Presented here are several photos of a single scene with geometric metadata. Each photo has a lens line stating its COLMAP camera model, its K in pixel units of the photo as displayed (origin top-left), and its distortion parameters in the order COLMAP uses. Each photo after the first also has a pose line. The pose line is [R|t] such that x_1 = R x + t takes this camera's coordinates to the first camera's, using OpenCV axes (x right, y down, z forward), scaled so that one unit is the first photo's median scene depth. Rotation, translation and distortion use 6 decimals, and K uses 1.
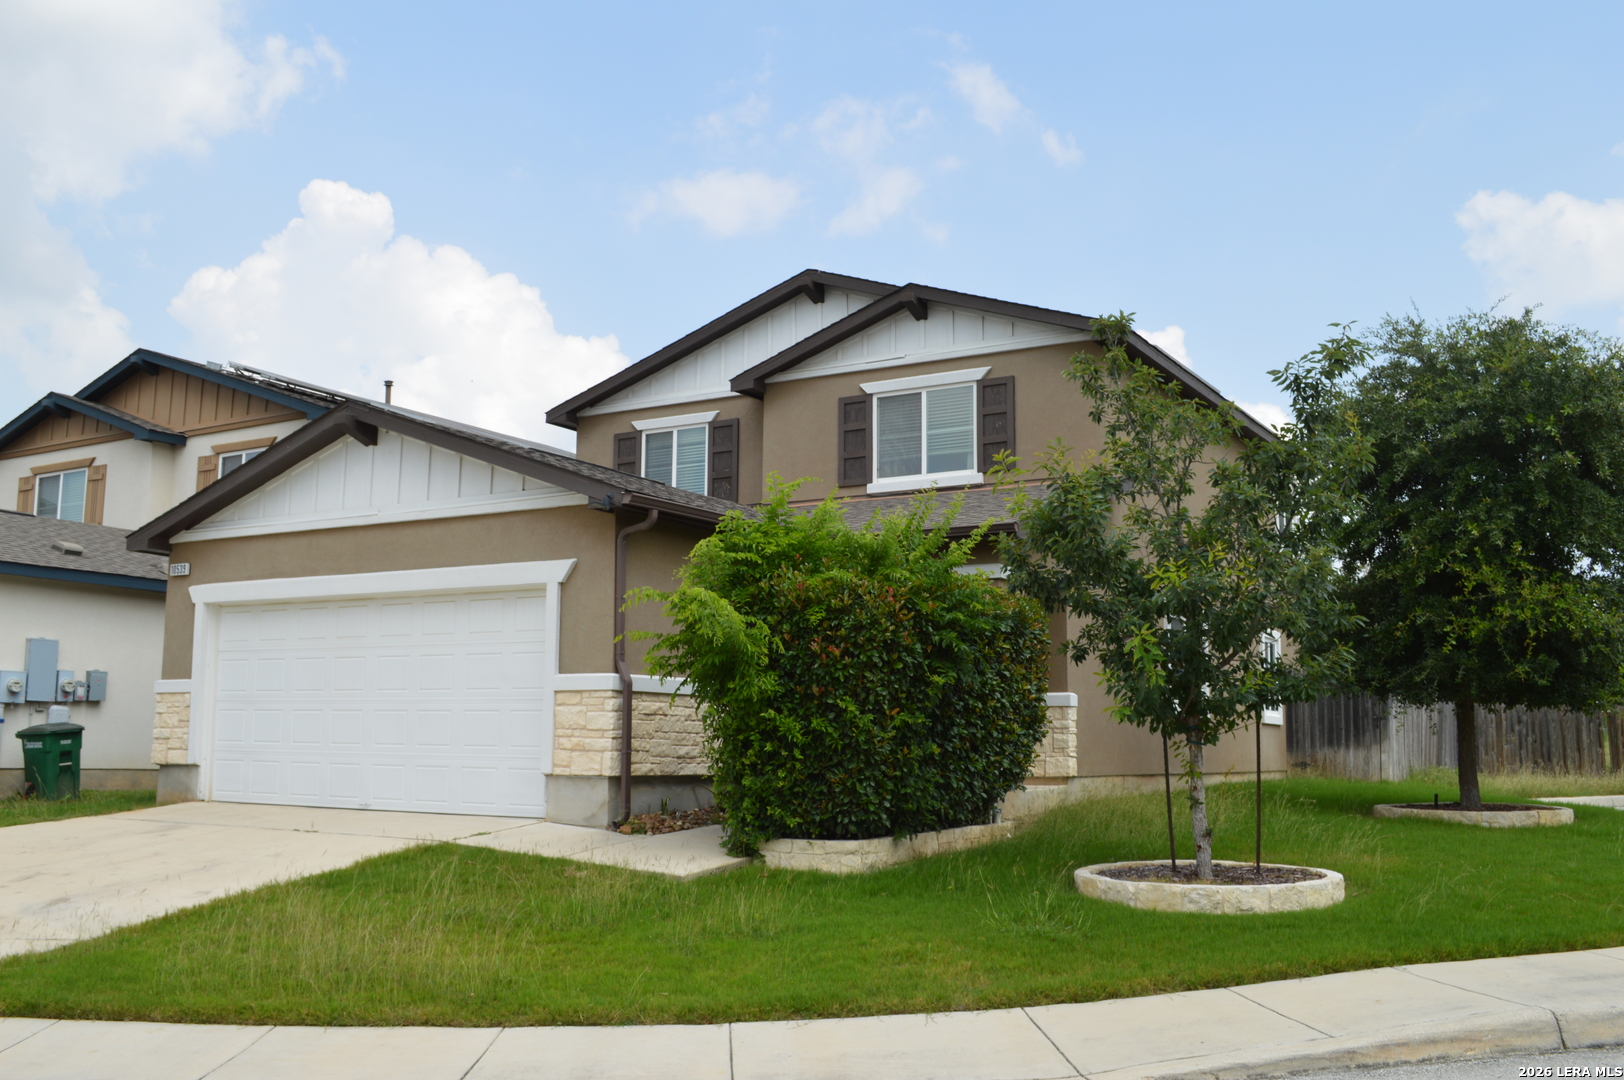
lens RADIAL K [[1508.9, 0, 809.0], [0, 1508.9, 534.6], [0, 0, 1]] dist [-0.069136, 0.000000]
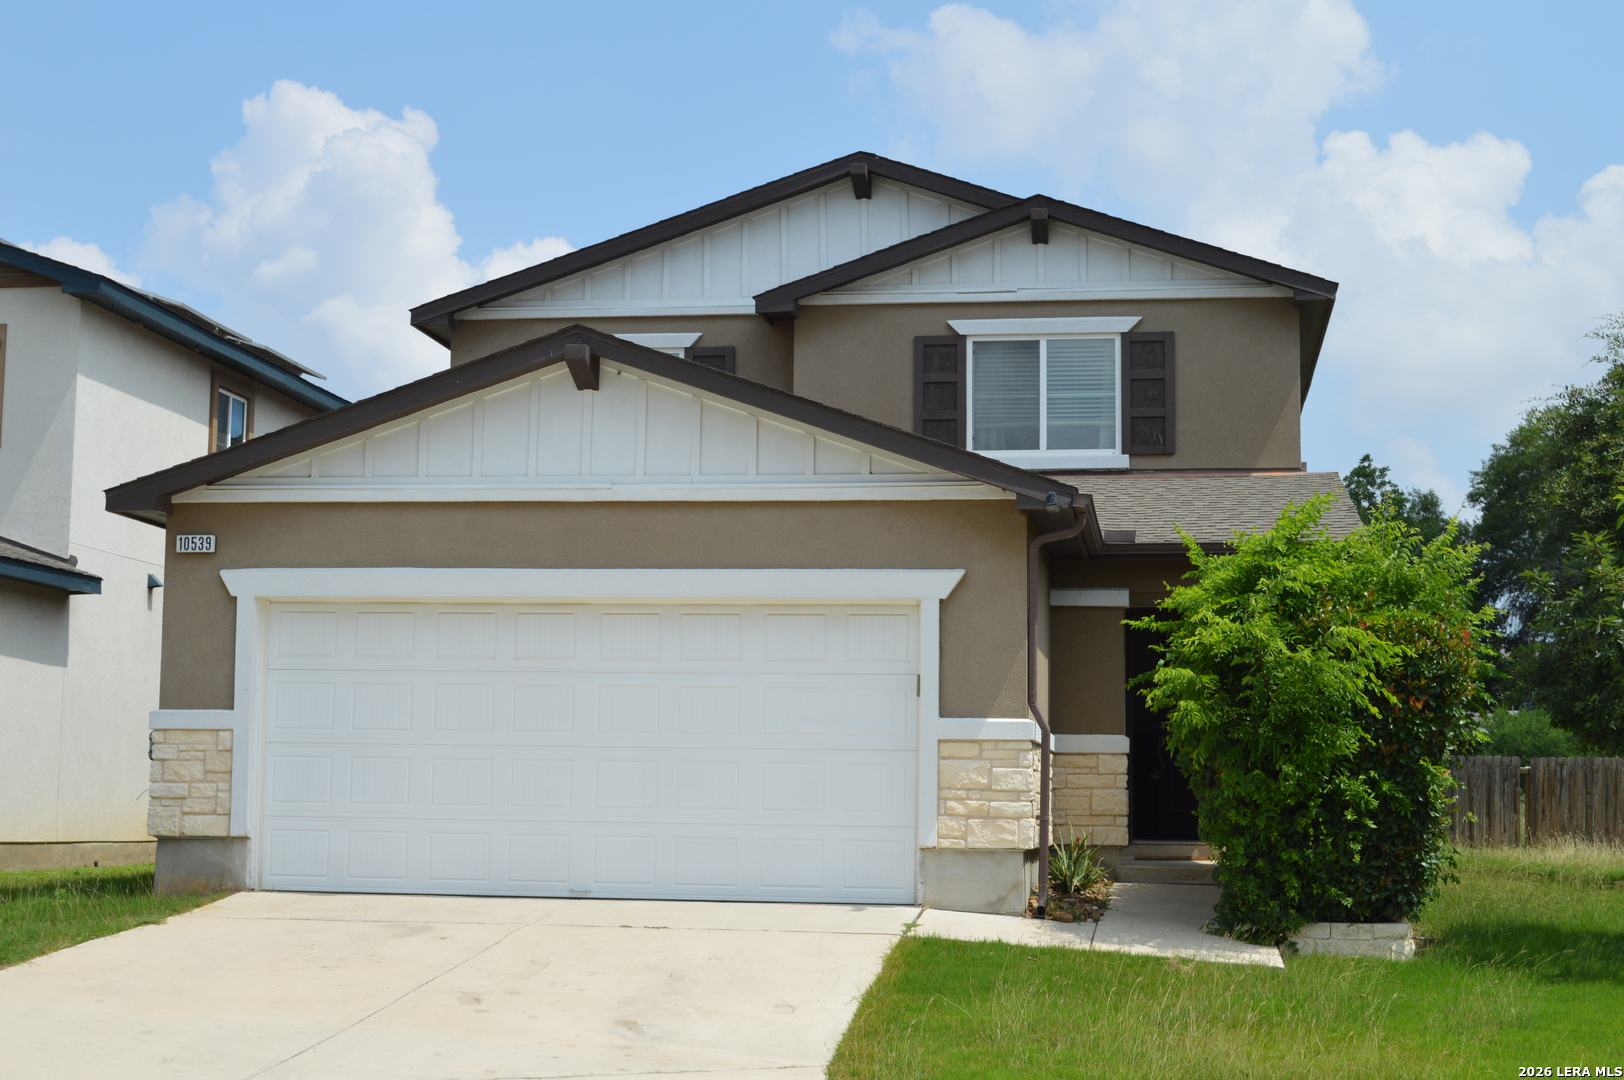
lens RADIAL K [[2425.6, 0, 812.7], [0, 2425.6, 549.6], [0, 0, 1]] dist [-0.033136, 0.000000]
pose [[0.925141, 0.044057, 0.377058, -0.649734], [-0.058697, 0.997899, 0.027419, -0.022346], [-0.375058, -0.047498, 0.925784, -0.115094]]
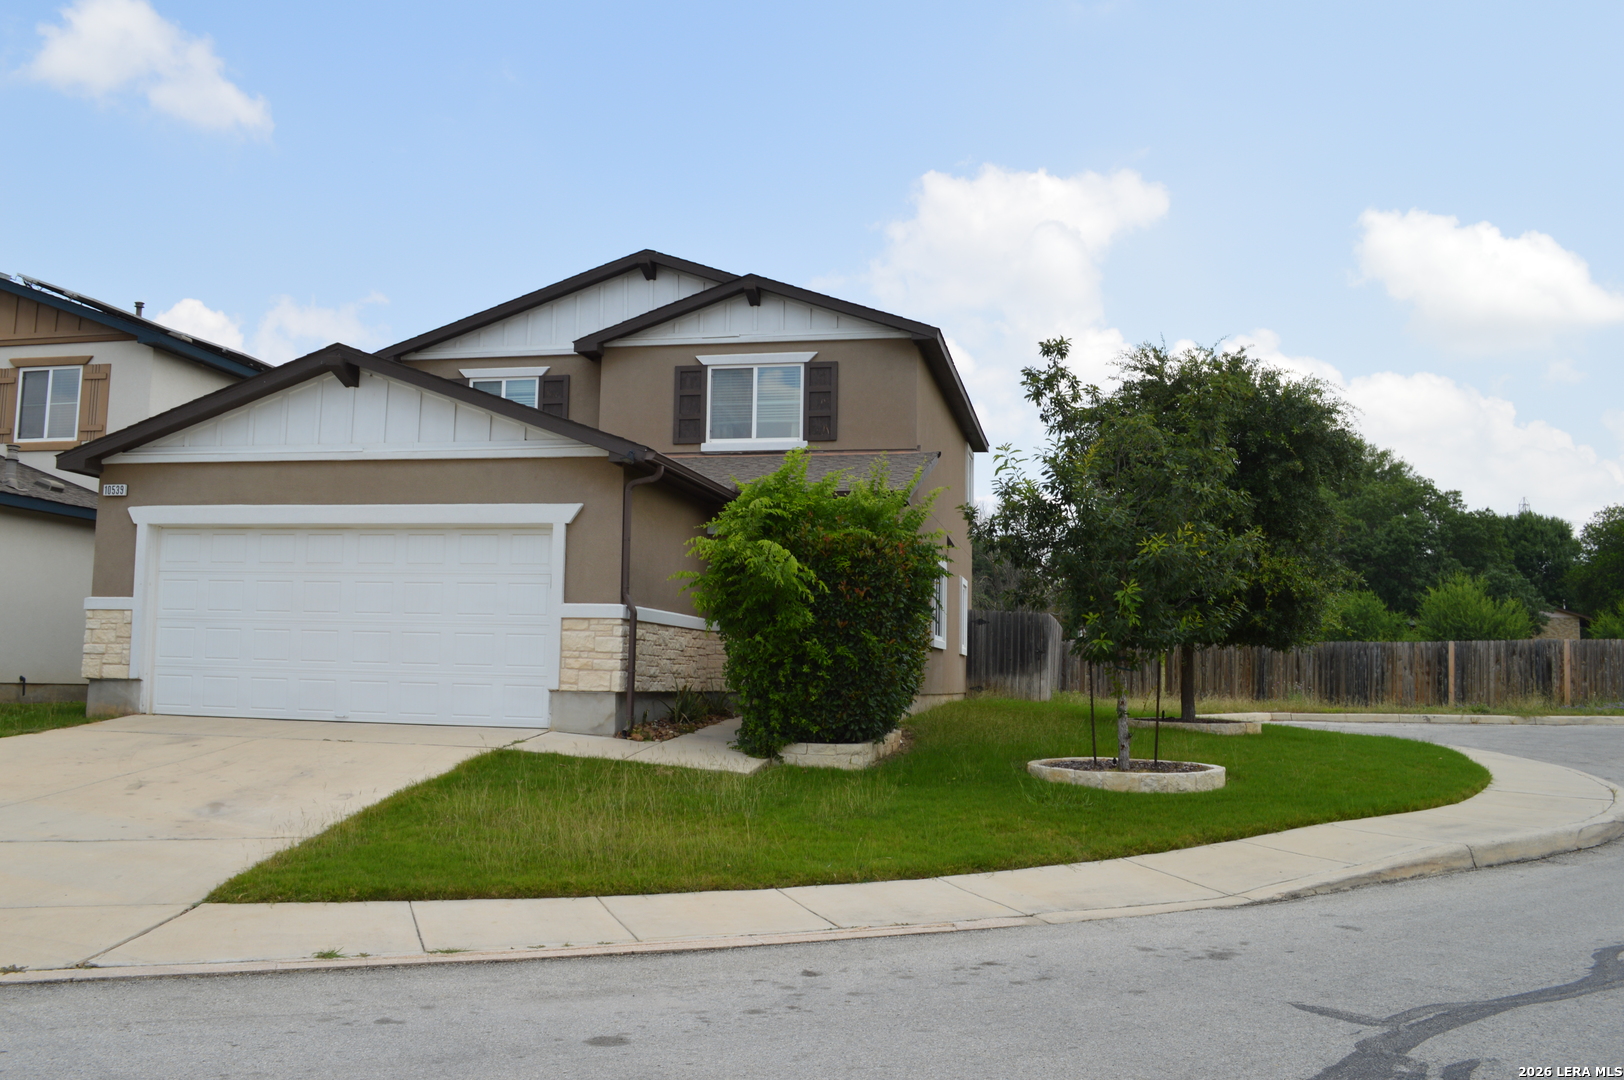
lens RADIAL K [[1397.2, 0, 809.2], [0, 1397.2, 536.0], [0, 0, 1]] dist [-0.072815, -0.003036]
pose [[0.942448, 0.042498, 0.331641, -0.320228], [-0.057078, 0.997779, 0.034343, -0.005361], [-0.329445, -0.051296, 0.942780, -0.057441]]
